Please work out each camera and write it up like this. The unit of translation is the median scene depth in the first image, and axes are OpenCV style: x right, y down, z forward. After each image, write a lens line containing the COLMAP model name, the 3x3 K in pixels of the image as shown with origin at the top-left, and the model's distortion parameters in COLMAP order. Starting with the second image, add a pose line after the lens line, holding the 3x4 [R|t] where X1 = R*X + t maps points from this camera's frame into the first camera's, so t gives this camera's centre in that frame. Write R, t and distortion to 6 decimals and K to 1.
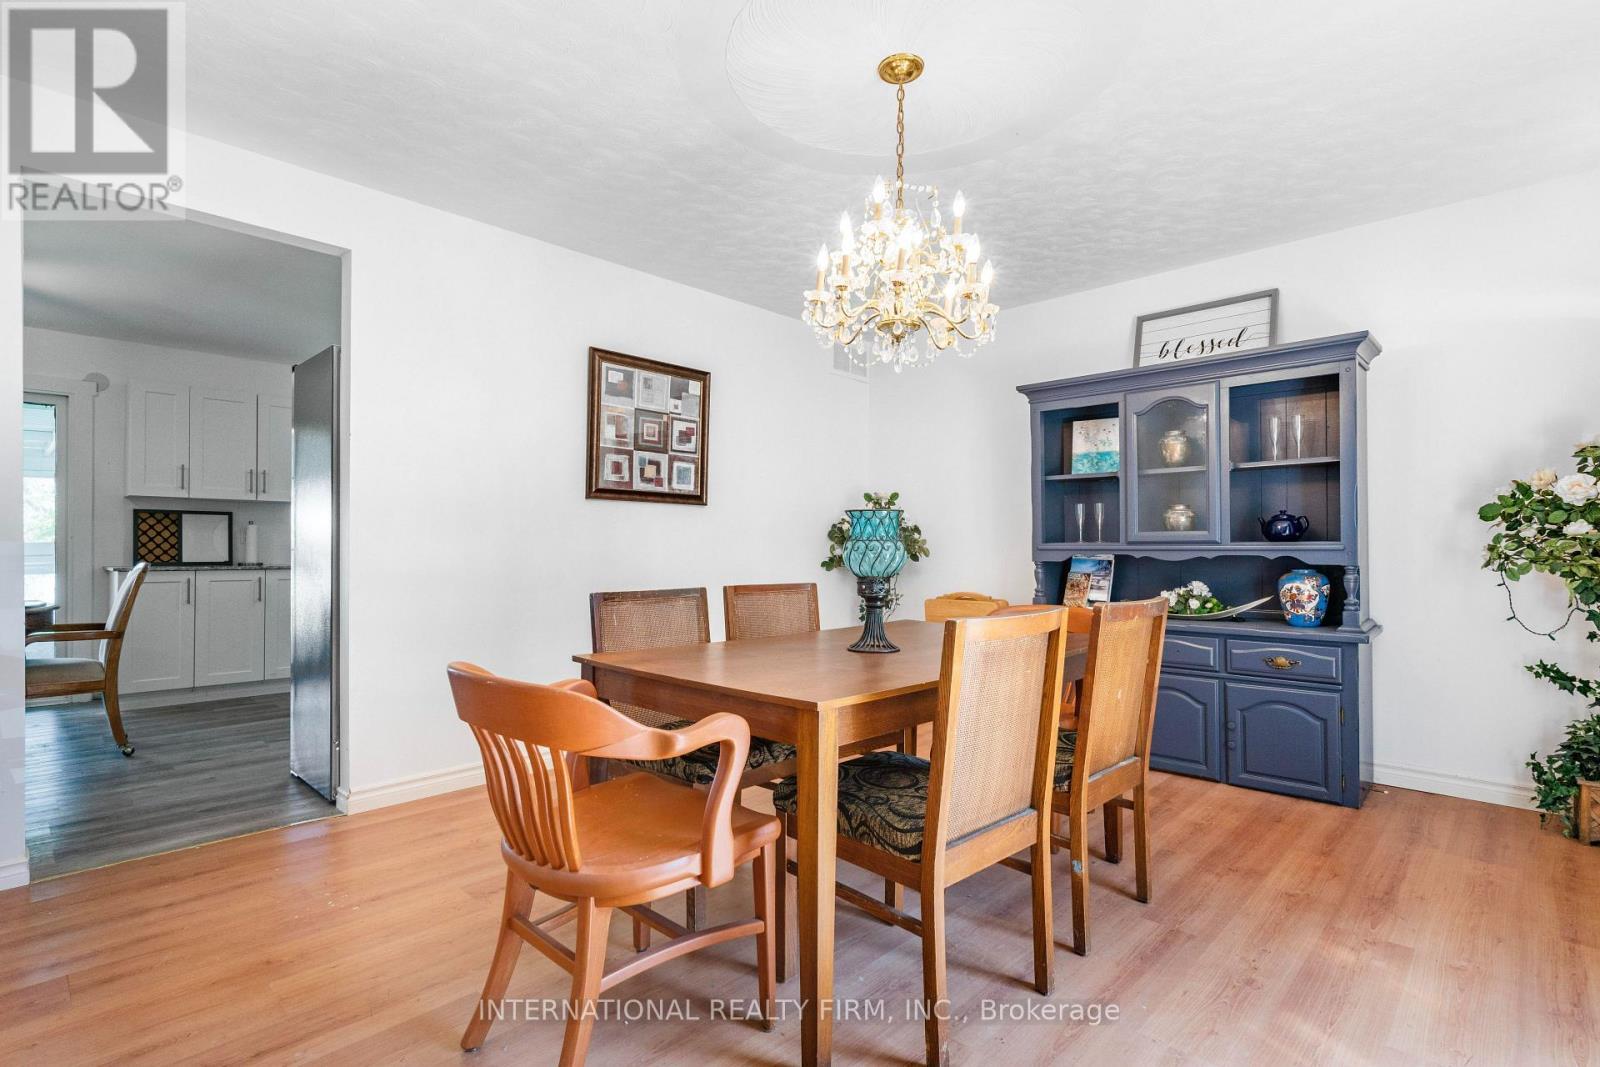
lens RADIAL K [[770.1, 0, 808.9], [0, 770.1, 540.8], [0, 0, 1]] dist [-0.002287, -0.000336]
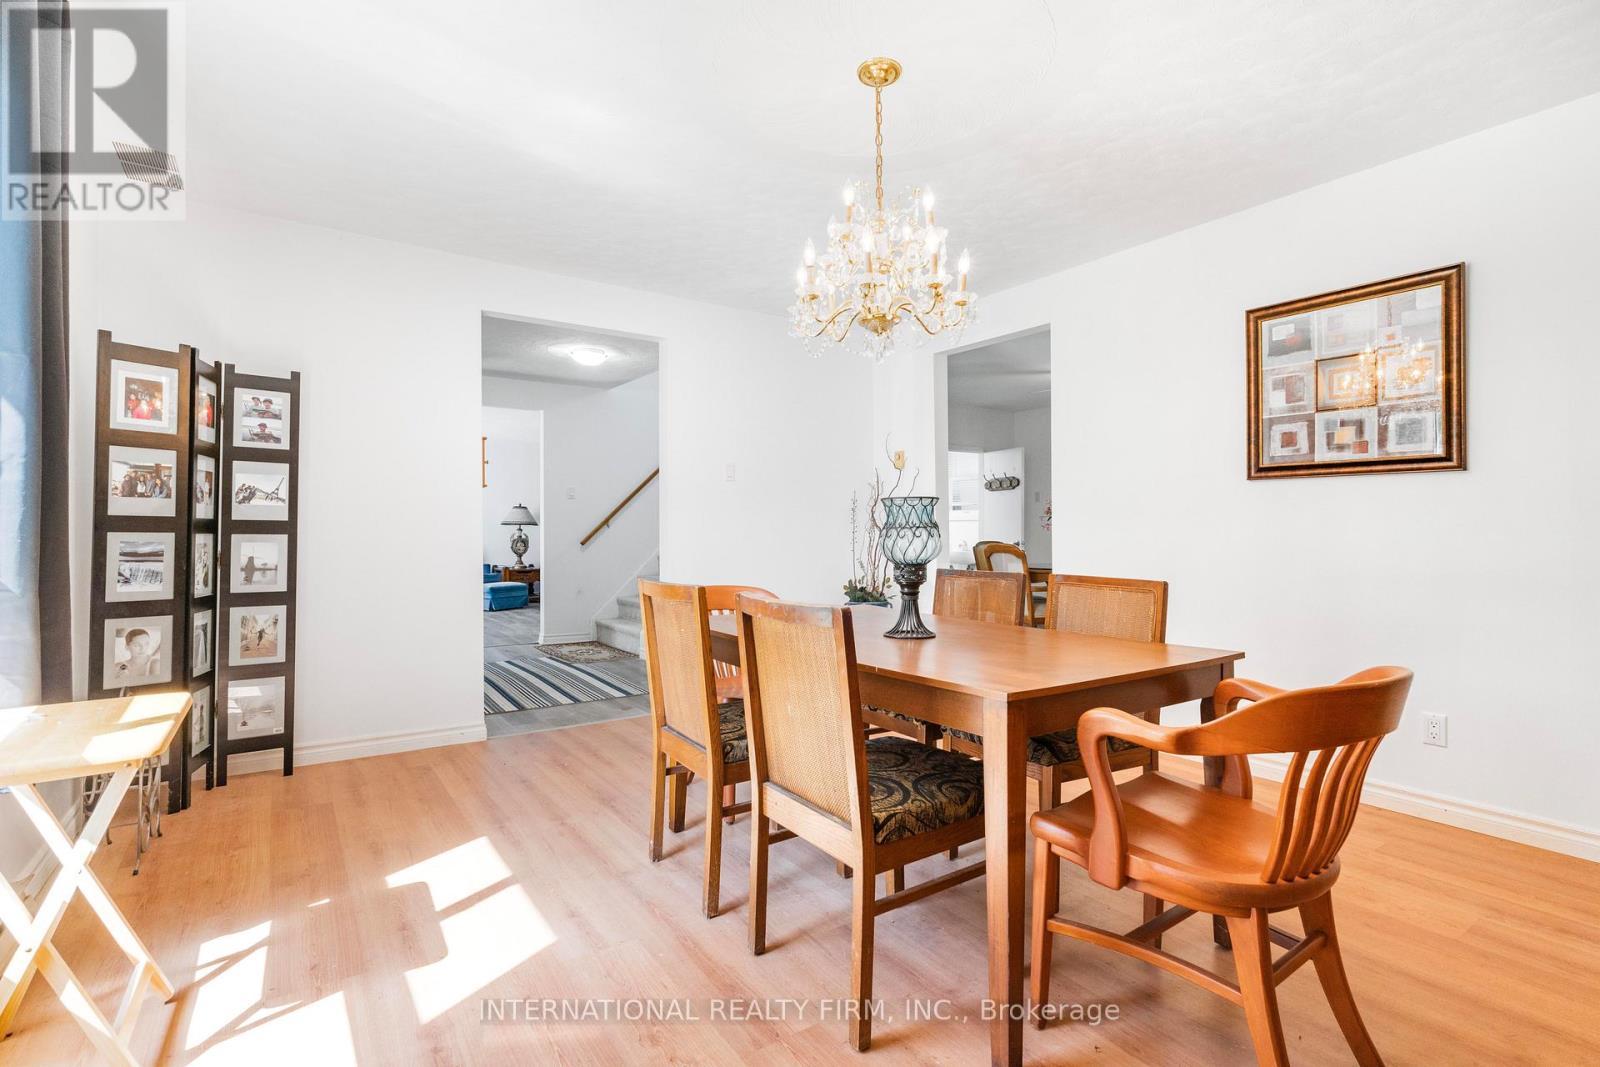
lens RADIAL K [[770.1, 0, 808.2], [0, 770.1, 528.3], [0, 0, 1]] dist [-0.002287, -0.000336]
pose [[-0.186081, -0.003027, -0.982530, 0.669615], [0.007038, 0.999965, -0.004413, 0.001976], [0.982509, -0.007736, -0.186054, 0.642672]]
